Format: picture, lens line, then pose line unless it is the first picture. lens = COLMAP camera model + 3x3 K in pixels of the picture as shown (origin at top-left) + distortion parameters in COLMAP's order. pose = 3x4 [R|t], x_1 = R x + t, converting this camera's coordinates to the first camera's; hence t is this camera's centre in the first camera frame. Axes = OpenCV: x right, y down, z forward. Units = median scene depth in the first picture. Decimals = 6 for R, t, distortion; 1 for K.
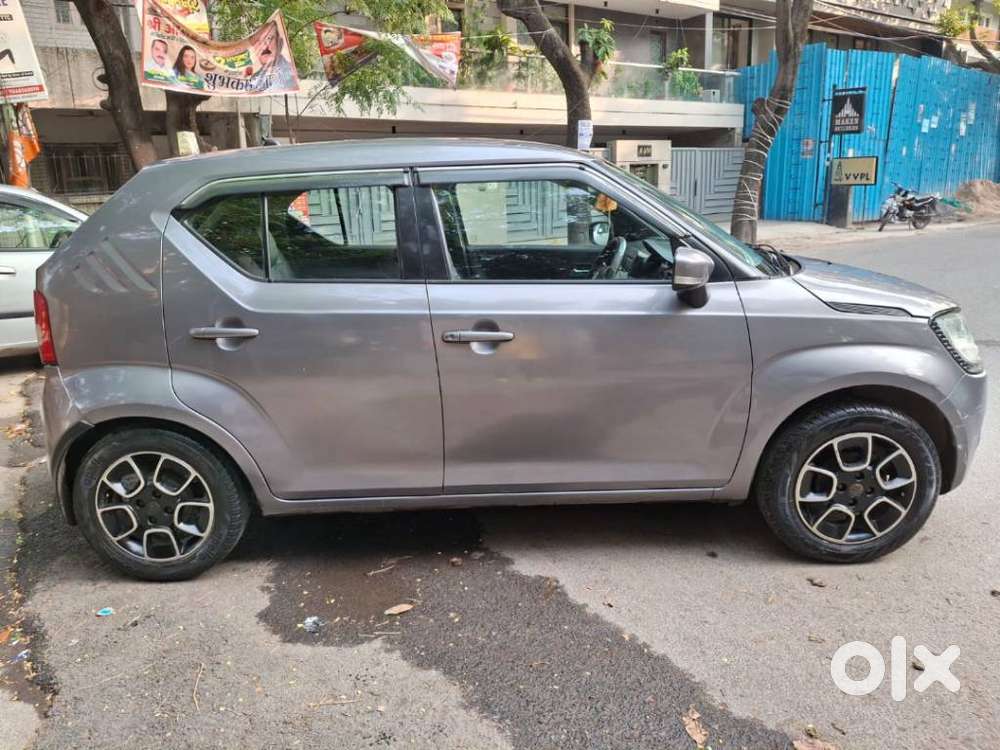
lens RADIAL K [[758.6, 0, 500.0], [0, 758.6, 375.0], [0, 0, 1]] dist [0.007466, -0.005623]
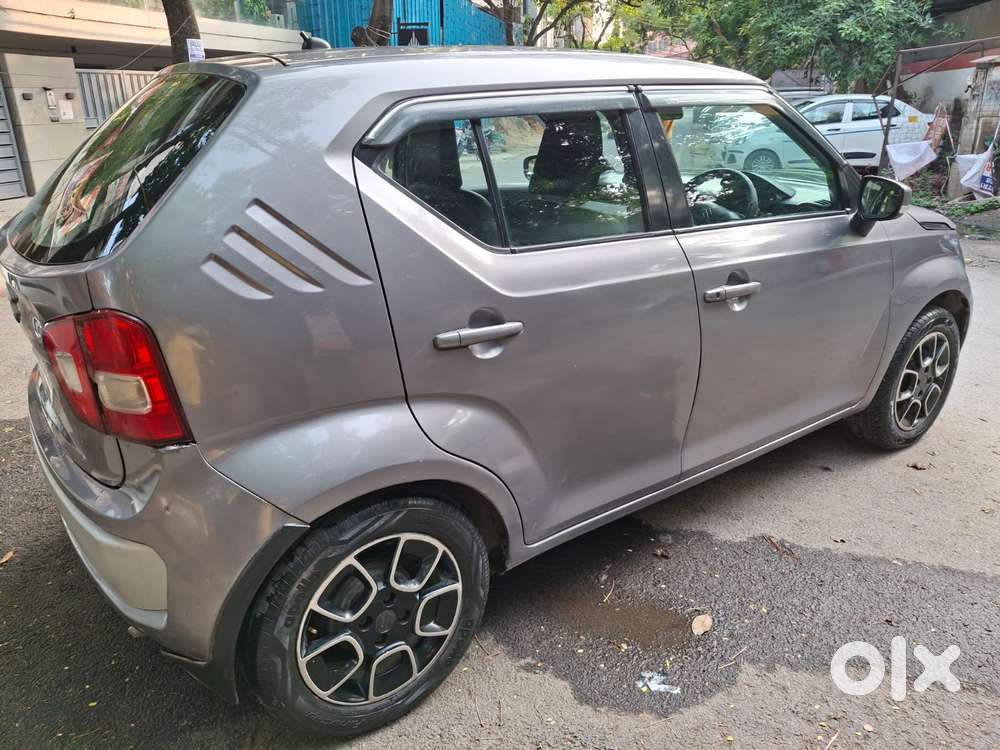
lens RADIAL K [[752.8, 0, 500.0], [0, 752.8, 375.0], [0, 0, 1]] dist [0.000917, -0.008407]
pose [[0.808616, -0.189246, 0.557069, -0.267455], [0.142054, 0.981642, 0.127282, -0.037401], [-0.570929, -0.023788, 0.820654, 0.164300]]
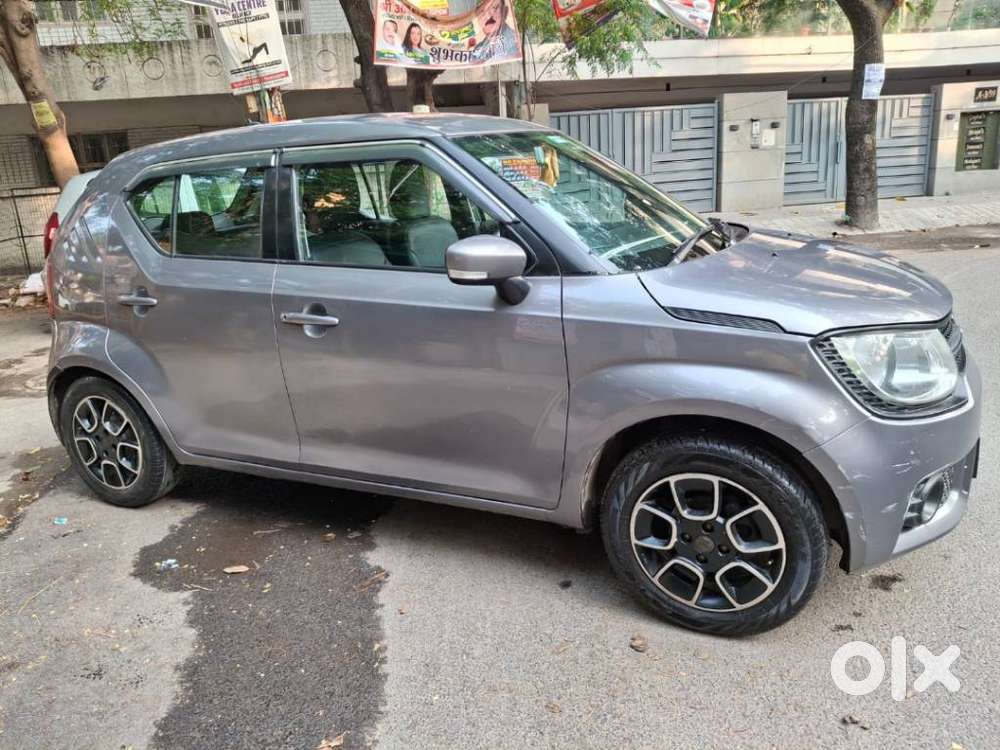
lens RADIAL K [[758.6, 0, 500.0], [0, 758.6, 375.0], [0, 0, 1]] dist [0.007466, -0.005623]
pose [[0.899758, 0.101689, -0.424376, 0.229552], [-0.079978, 0.994425, 0.068717, -0.024251], [0.428998, -0.027888, 0.902875, 0.074305]]
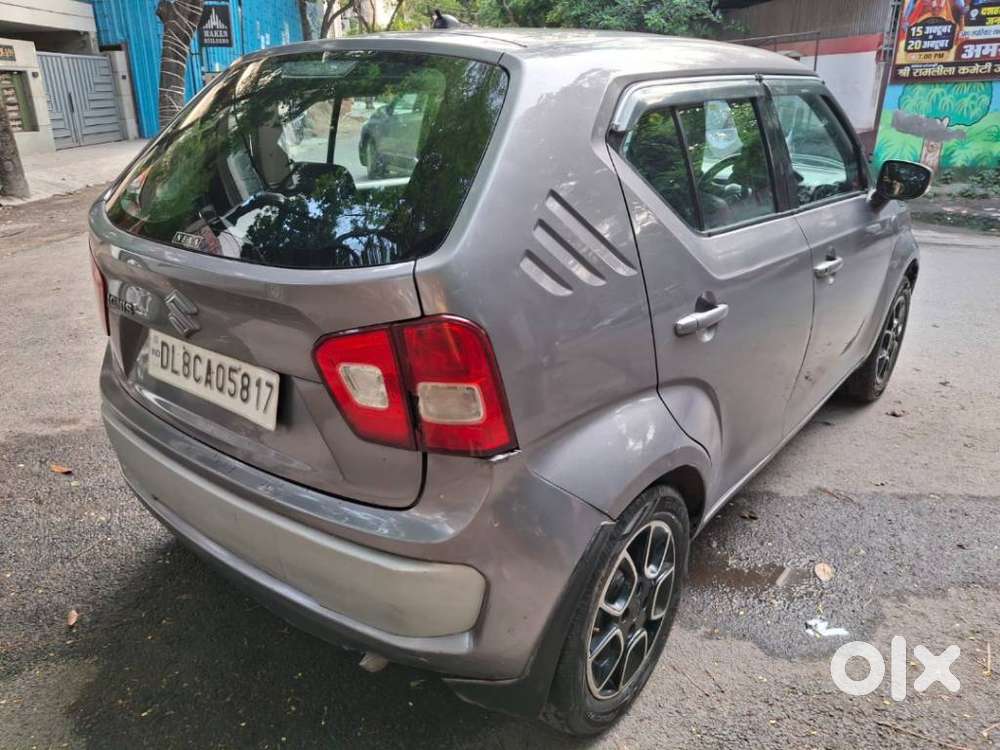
lens RADIAL K [[755.0, 0, 487.2], [0, 755.0, 387.1], [0, 0, 1]] dist [-0.012395, -0.001485]
pose [[0.627765, -0.269943, 0.730097, -0.367676], [0.181761, 0.962848, 0.199715, -0.061370], [-0.756884, 0.007329, 0.653508, 0.260156]]
